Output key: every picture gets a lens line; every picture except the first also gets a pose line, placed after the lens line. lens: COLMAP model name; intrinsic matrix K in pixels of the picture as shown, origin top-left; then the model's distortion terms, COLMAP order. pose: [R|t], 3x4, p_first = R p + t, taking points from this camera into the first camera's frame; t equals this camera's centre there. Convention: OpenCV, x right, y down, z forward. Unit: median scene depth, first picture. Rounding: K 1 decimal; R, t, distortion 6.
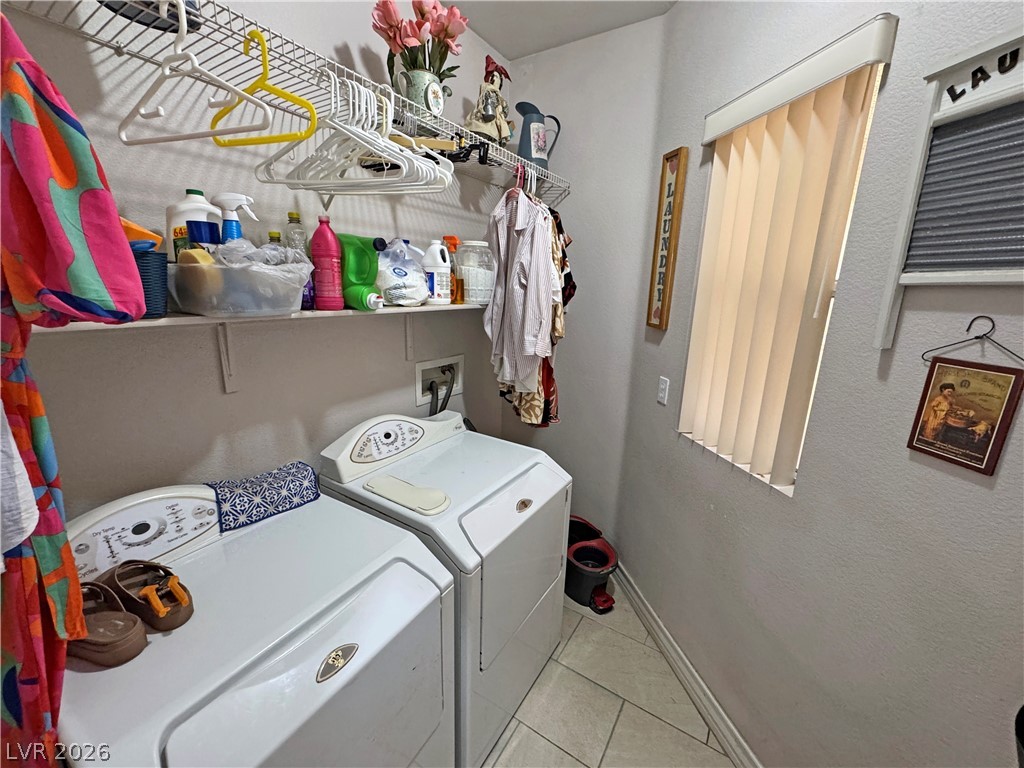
lens RADIAL K [[409.4, 0, 511.8], [0, 409.4, 383.3], [0, 0, 1]] dist [-0.000069, 0.000057]
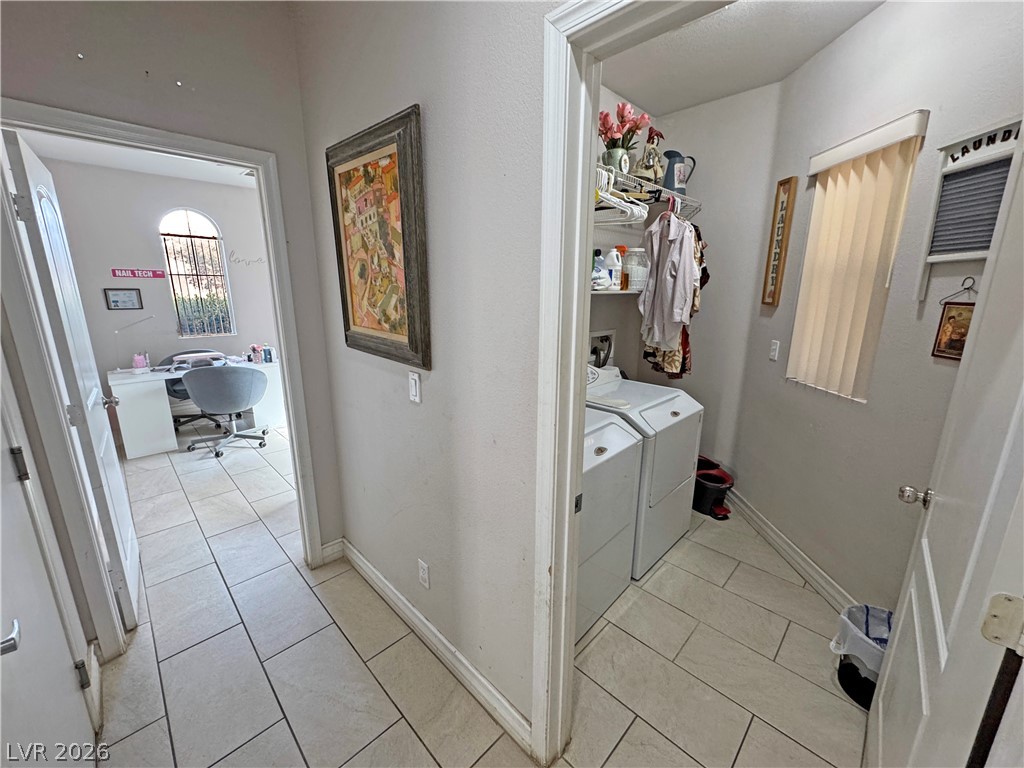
lens RADIAL K [[409.4, 0, 511.1], [0, 409.4, 383.5], [0, 0, 1]] dist [-0.000069, 0.000057]
pose [[0.977002, 0.024971, -0.211763, -0.229077], [-0.027959, 0.999547, -0.011128, 0.193767], [0.211389, 0.016793, 0.977258, -0.606491]]
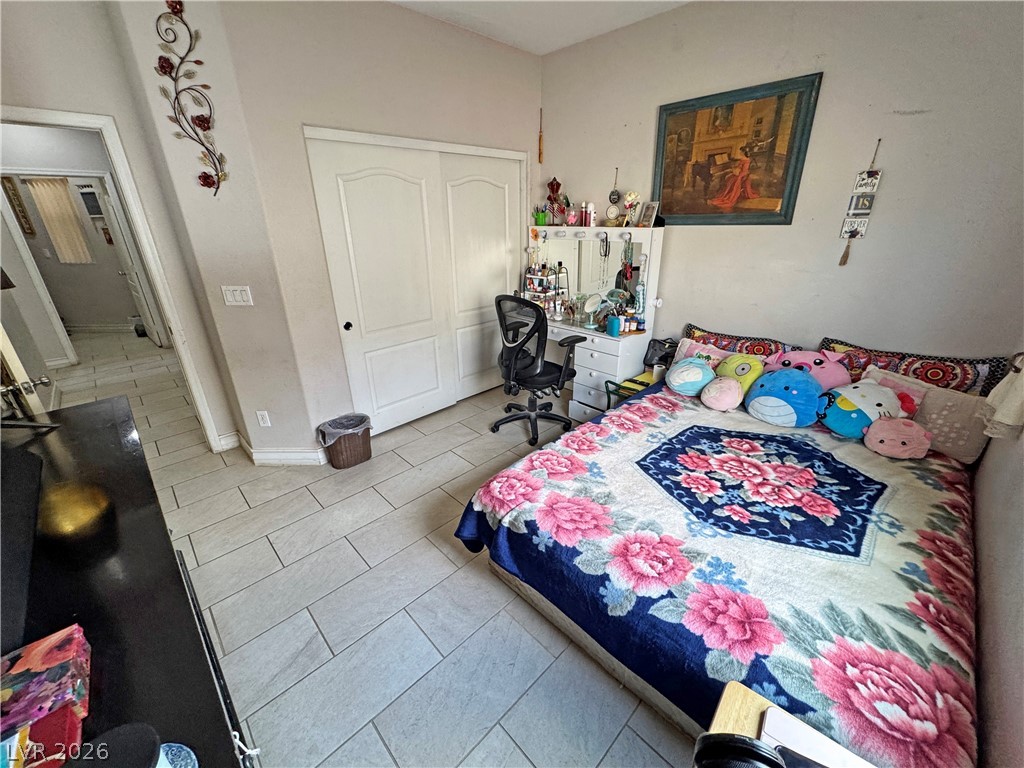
lens RADIAL K [[409.4, 0, 515.0], [0, 409.4, 381.9], [0, 0, 1]] dist [-0.000069, 0.000057]
pose [[0.222868, -0.398010, 0.889898, -2.372143], [0.253455, 0.905122, 0.341344, 0.872415], [-0.941324, 0.149474, 0.302600, -3.758736]]
